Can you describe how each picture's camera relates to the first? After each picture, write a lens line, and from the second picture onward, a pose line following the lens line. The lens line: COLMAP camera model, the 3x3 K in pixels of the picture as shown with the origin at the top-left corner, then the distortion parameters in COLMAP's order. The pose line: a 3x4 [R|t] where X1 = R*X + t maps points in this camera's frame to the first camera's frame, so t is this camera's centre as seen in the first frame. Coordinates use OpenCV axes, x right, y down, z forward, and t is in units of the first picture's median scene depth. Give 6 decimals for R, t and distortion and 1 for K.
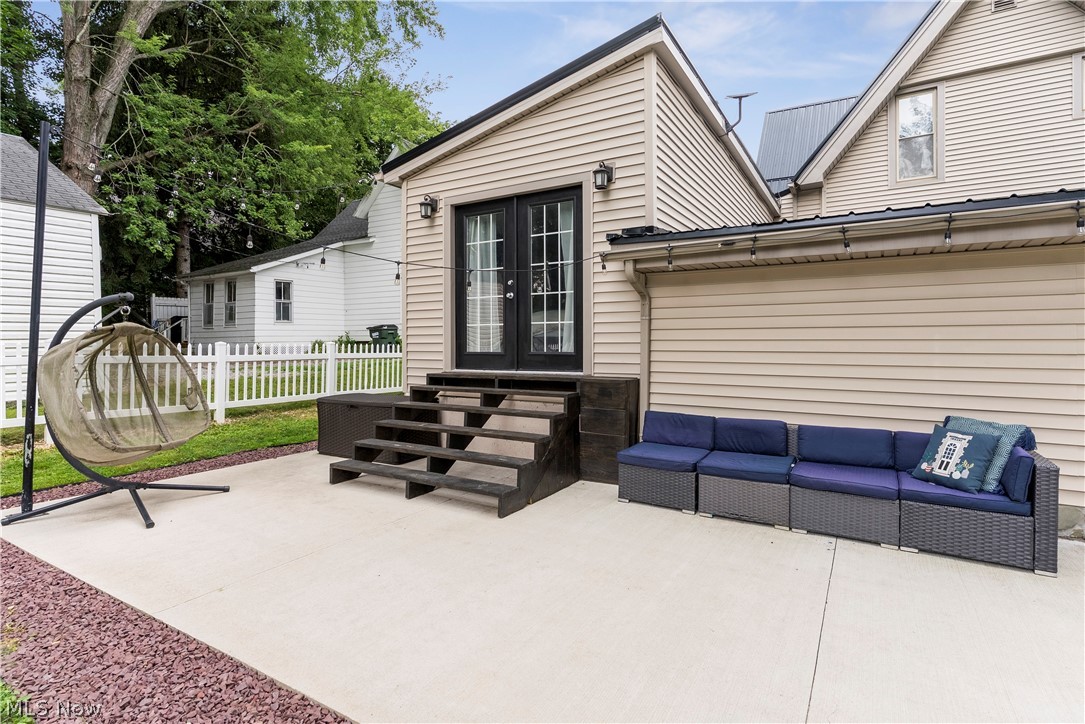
lens RADIAL K [[539.7, 0, 545.8], [0, 539.7, 349.4], [0, 0, 1]] dist [0.001266, 0.000061]
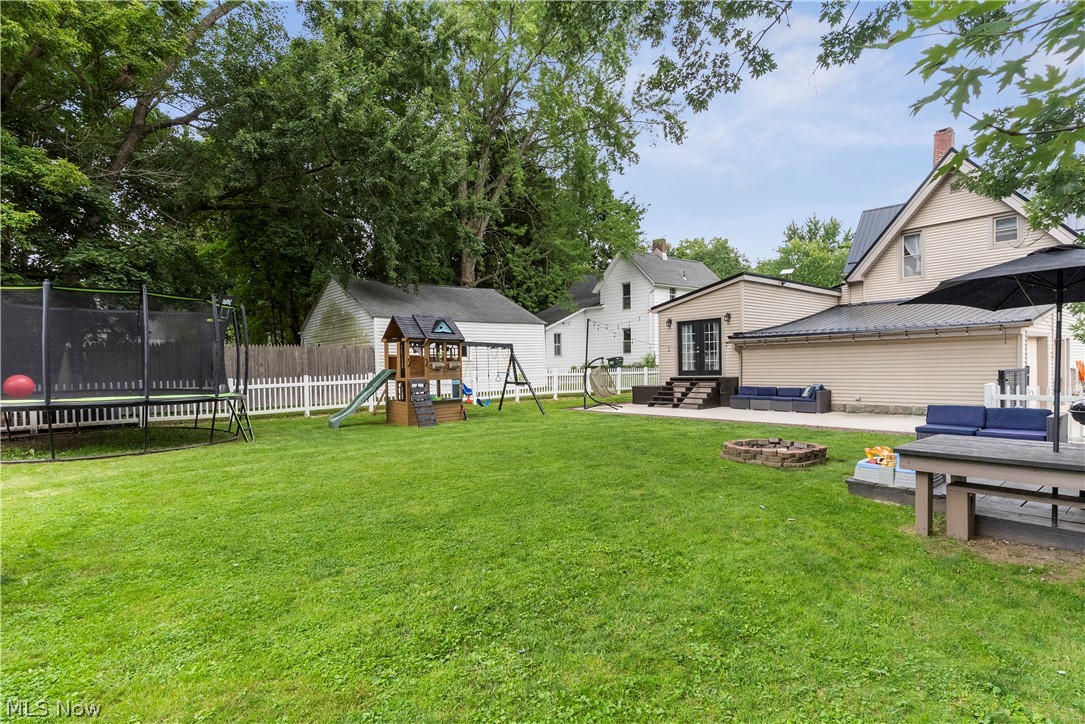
lens RADIAL K [[536.4, 0, 526.7], [0, 536.4, 379.6], [0, 0, 1]] dist [0.001057, -0.000046]
pose [[0.942617, -0.010654, -0.333705, 0.035998], [0.016170, 0.999775, 0.013755, 0.001240], [0.333484, -0.018362, 0.942577, -2.331984]]
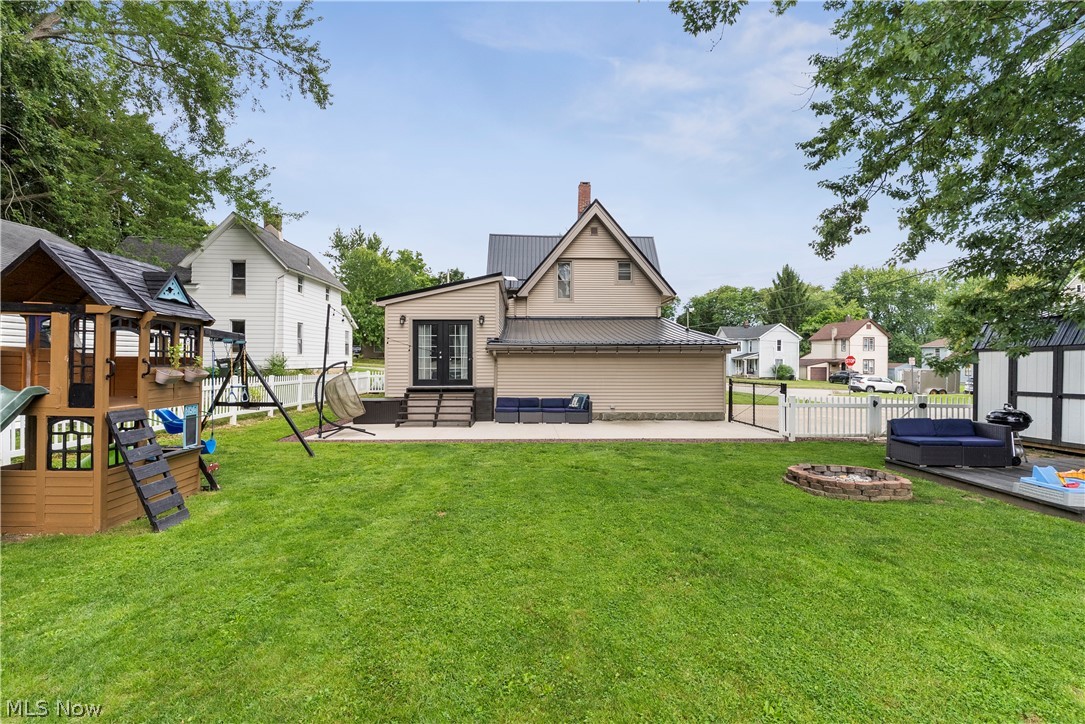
lens RADIAL K [[524.5, 0, 539.4], [0, 524.5, 365.1], [0, 0, 1]] dist [0.001747, 0.000056]
pose [[0.844245, 0.000566, 0.535957, -1.065736], [0.004005, 0.999965, -0.007365, -0.043884], [-0.535942, 0.008364, 0.844213, -1.467494]]
